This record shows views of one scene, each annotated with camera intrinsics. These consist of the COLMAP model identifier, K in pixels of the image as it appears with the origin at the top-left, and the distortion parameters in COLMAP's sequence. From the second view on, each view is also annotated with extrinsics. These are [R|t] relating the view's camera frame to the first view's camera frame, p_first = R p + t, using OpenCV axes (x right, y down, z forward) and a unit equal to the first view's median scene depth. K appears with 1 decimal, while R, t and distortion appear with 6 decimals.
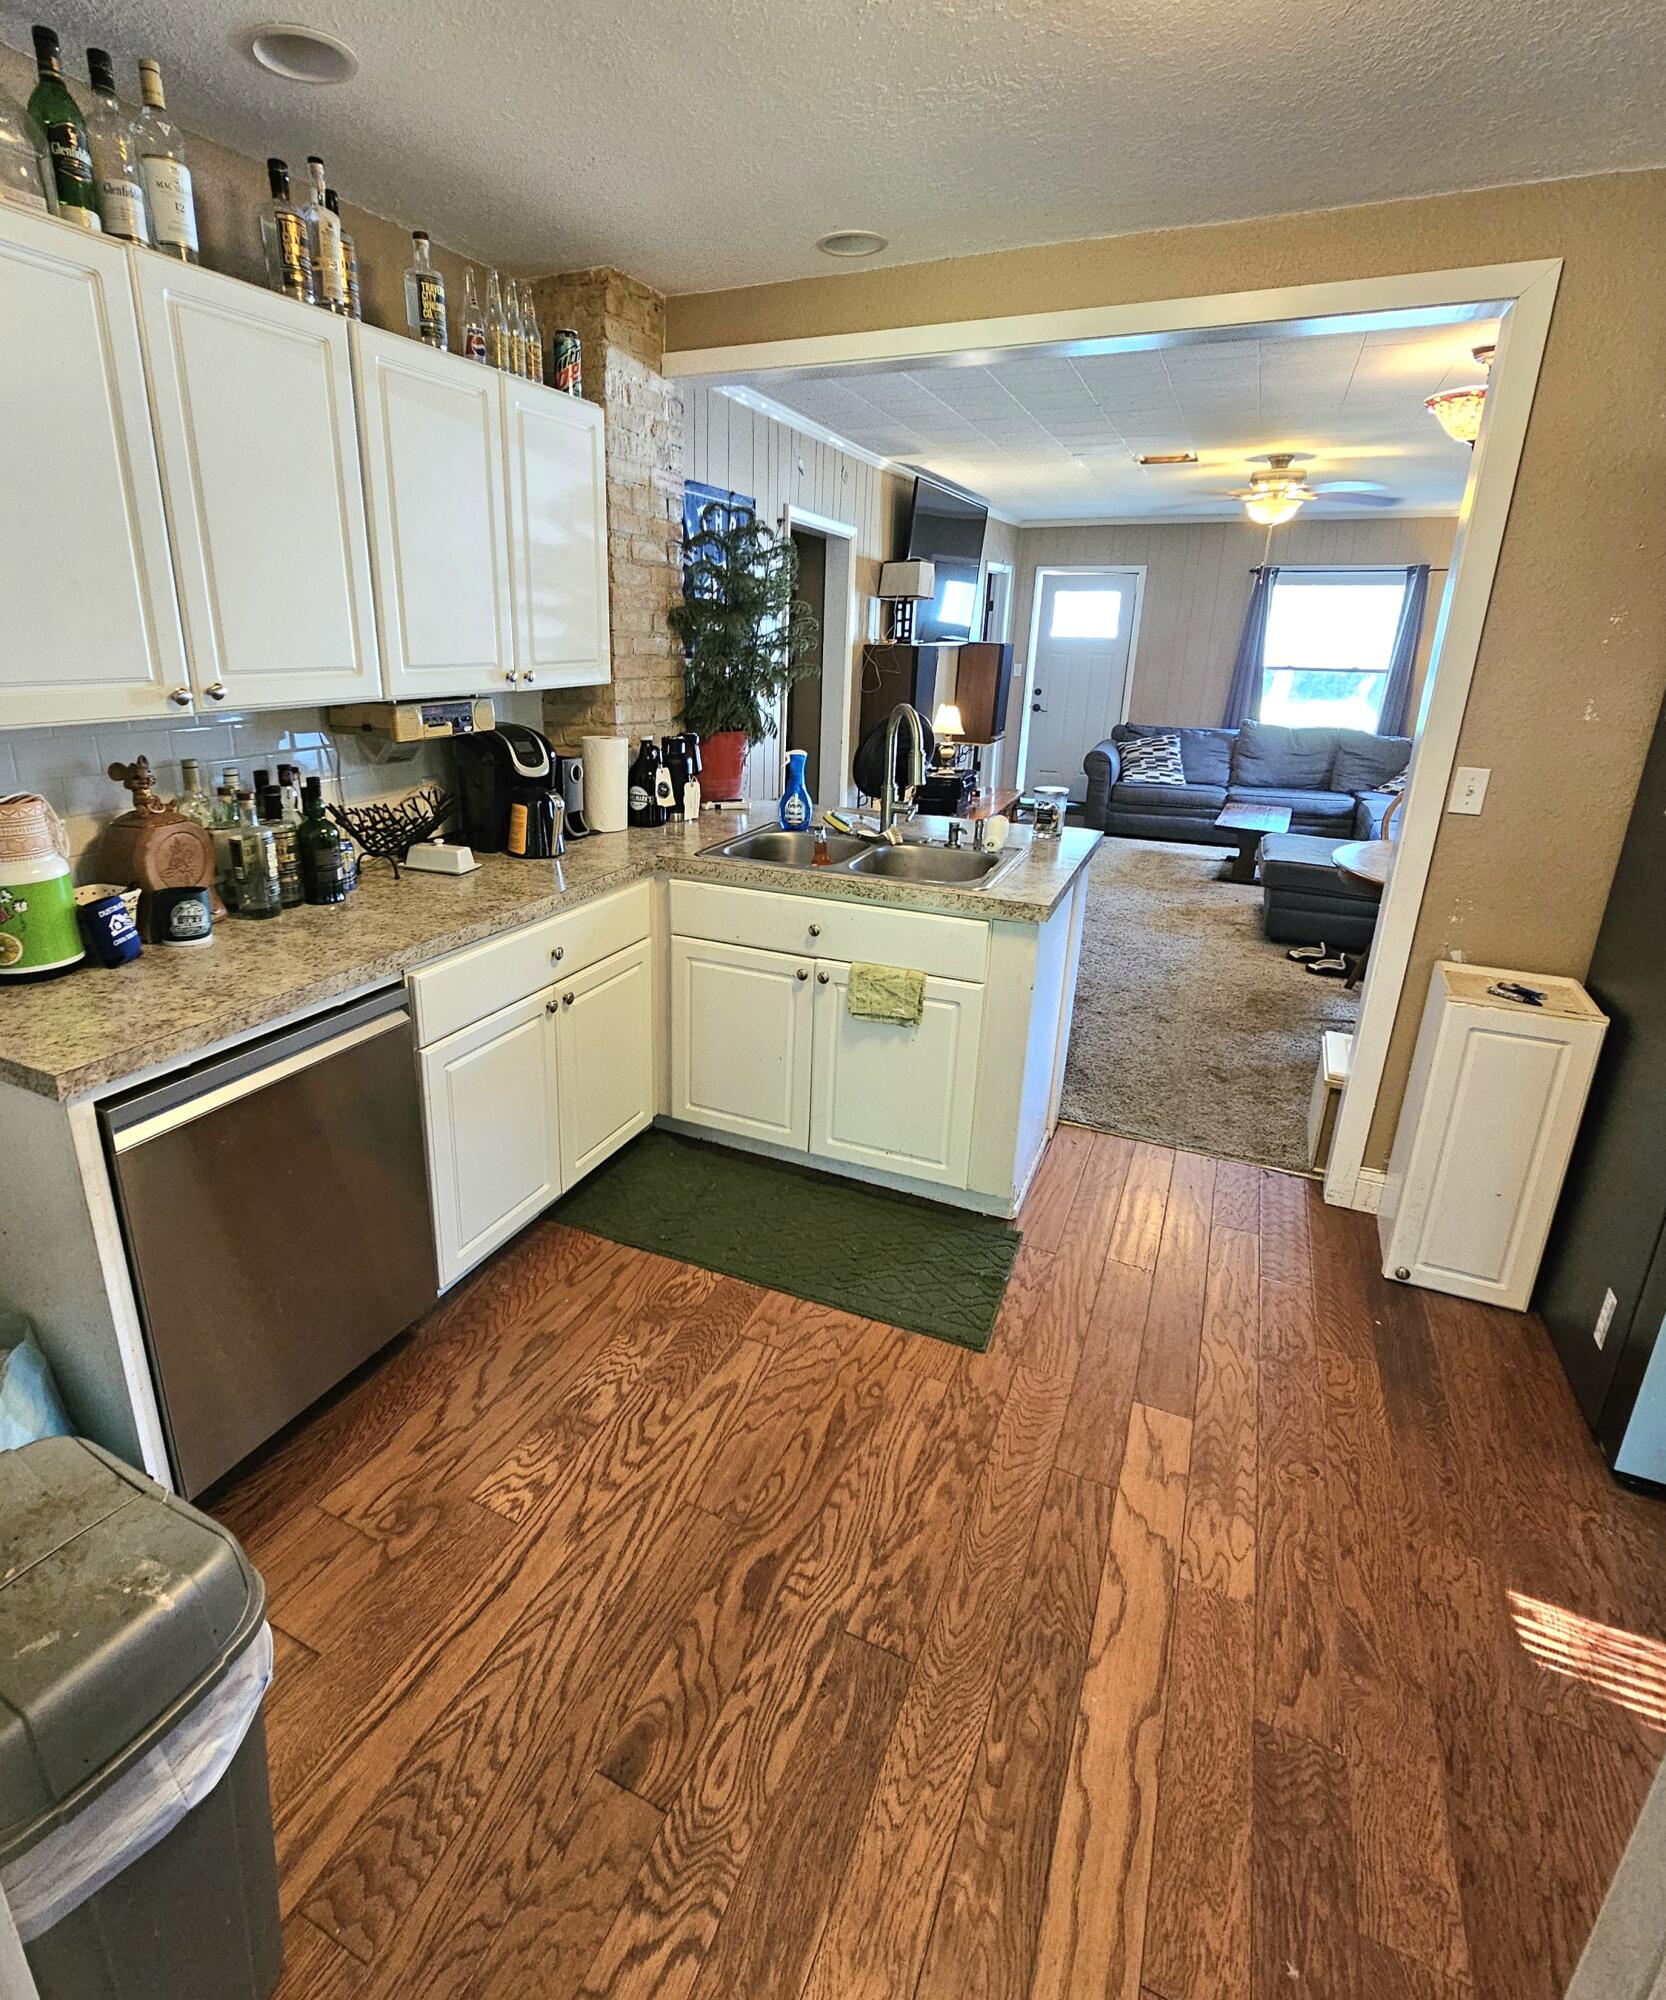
lens RADIAL K [[1022.2, 0, 734.3], [0, 1022.2, 958.0], [0, 0, 1]] dist [0.005039, -0.000274]
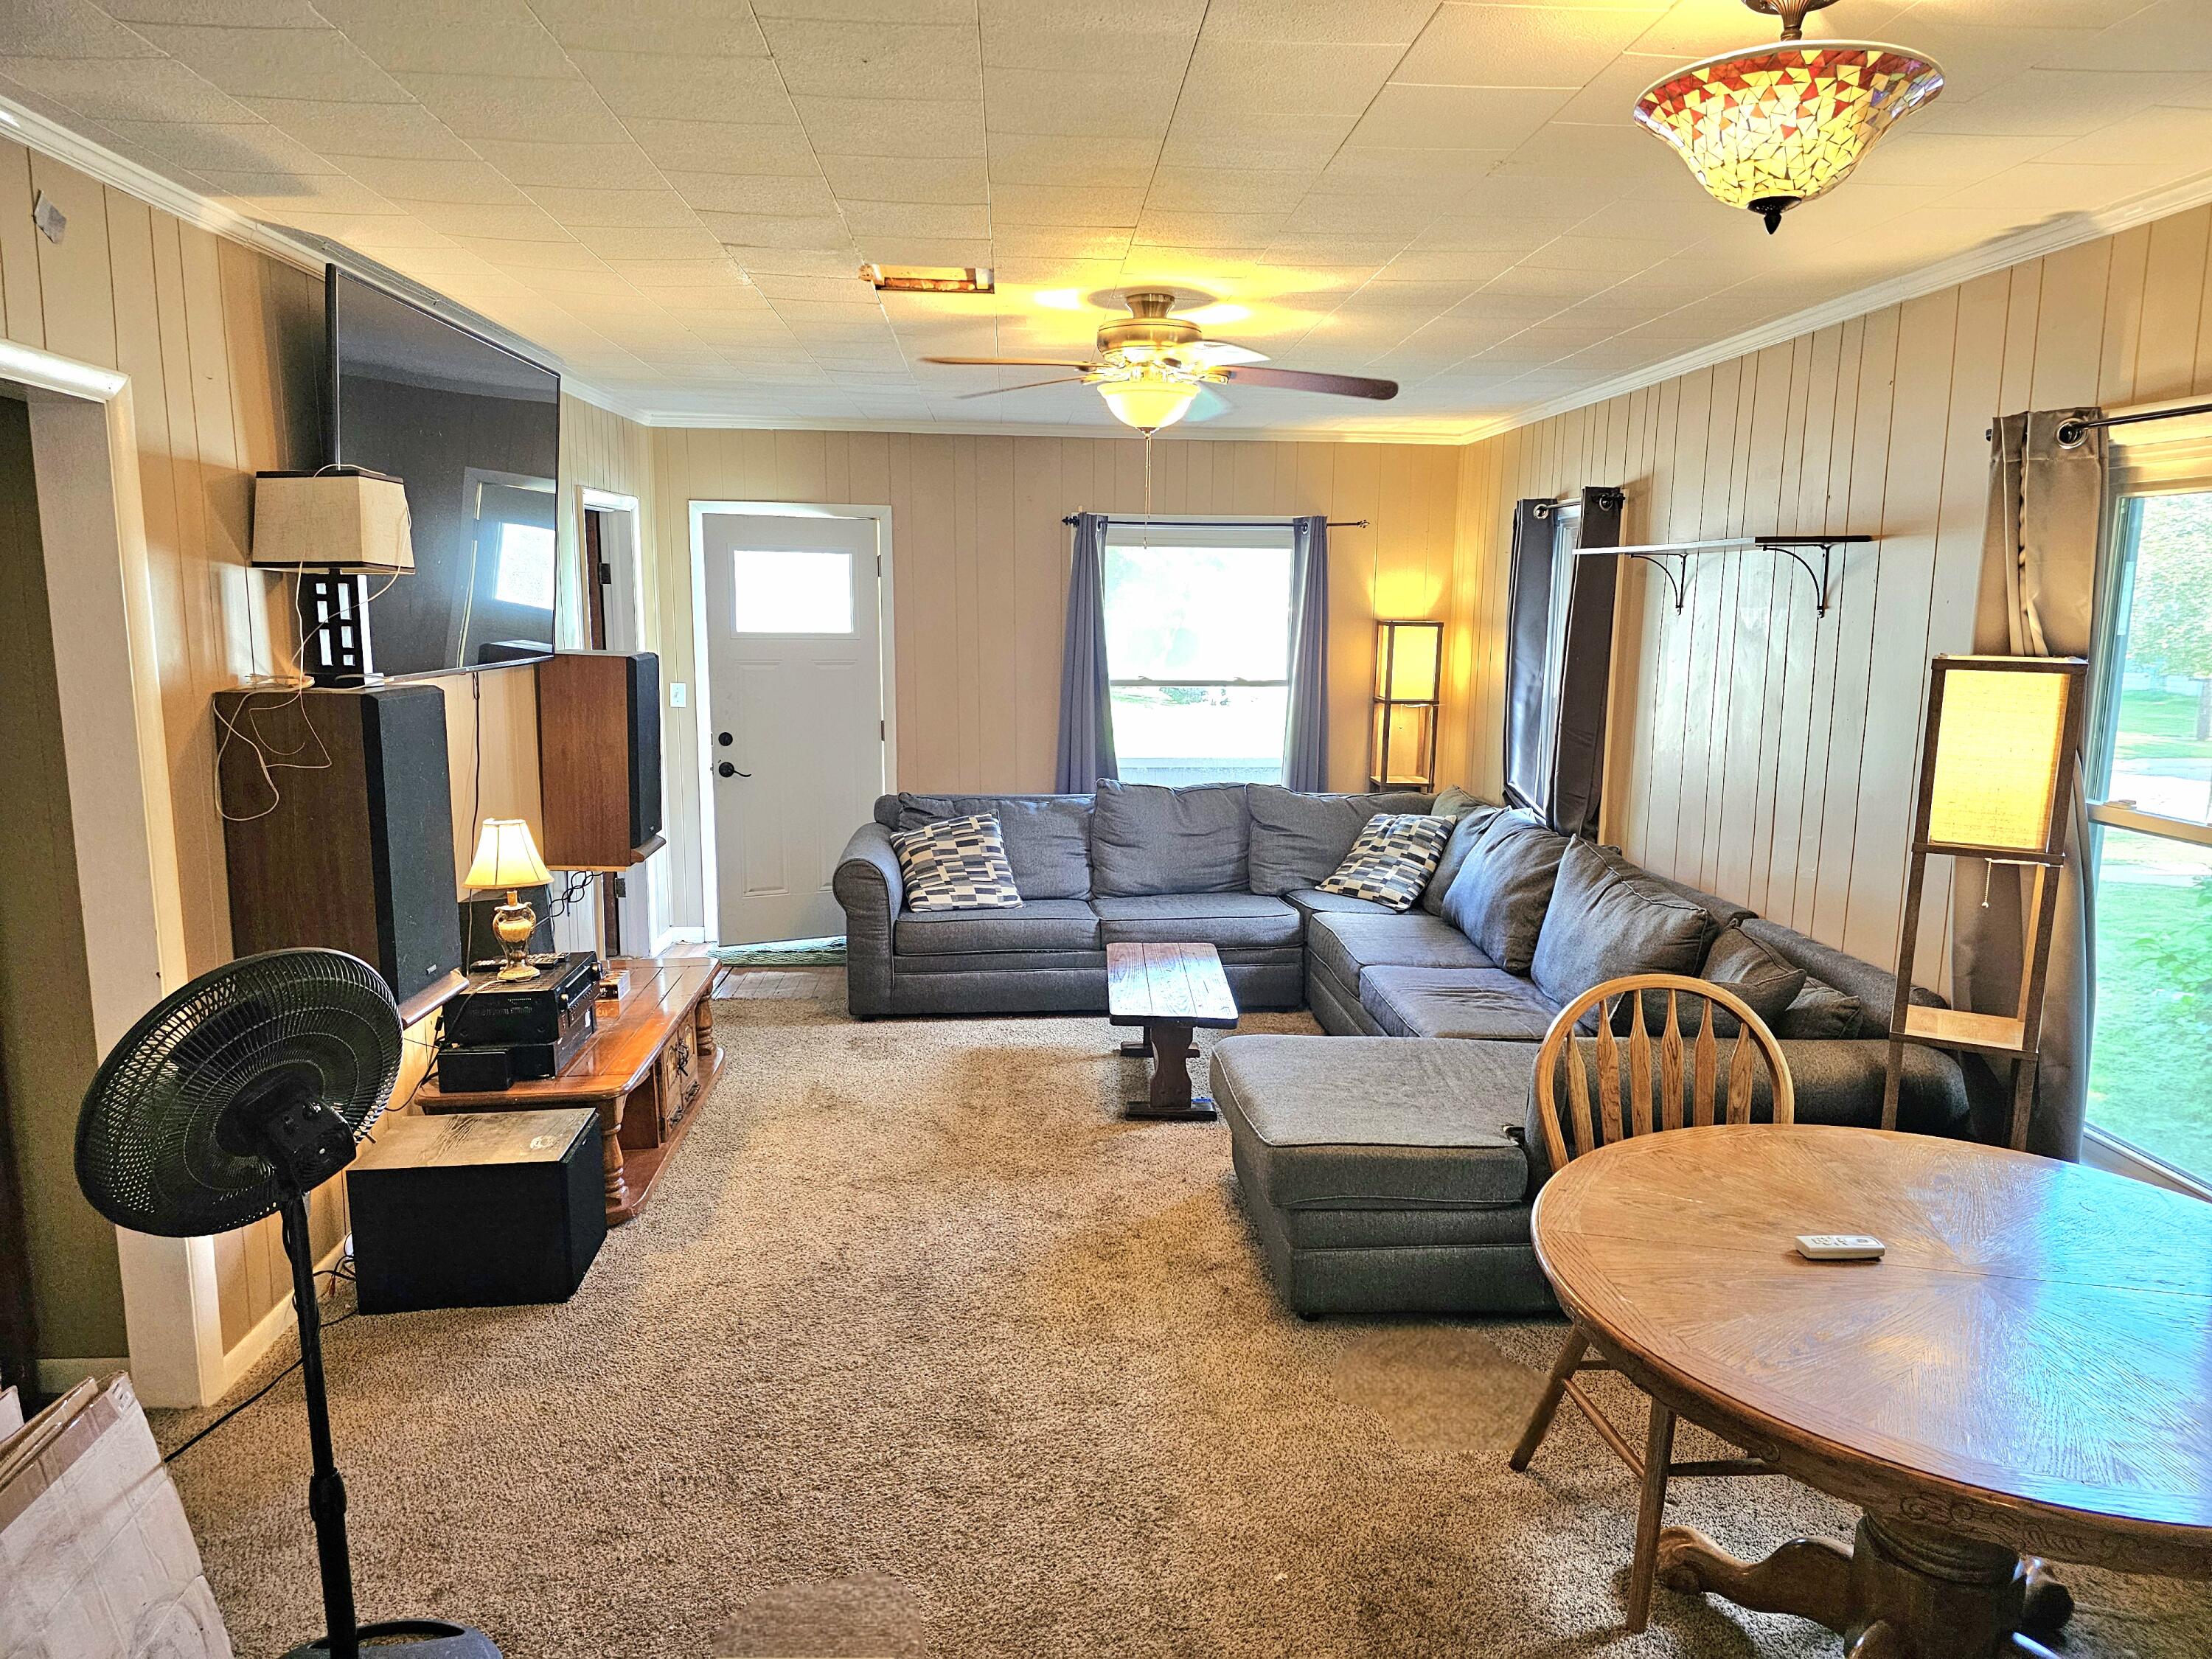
lens RADIAL K [[1501.4, 0, 1106.0], [0, 1501.4, 829.5], [0, 0, 1]] dist [0.066536, -0.062412]
pose [[0.867059, -0.079504, 0.491820, 0.102186], [0.152843, 0.982030, -0.110708, -0.118546], [-0.474181, 0.171161, 0.863630, 0.310262]]
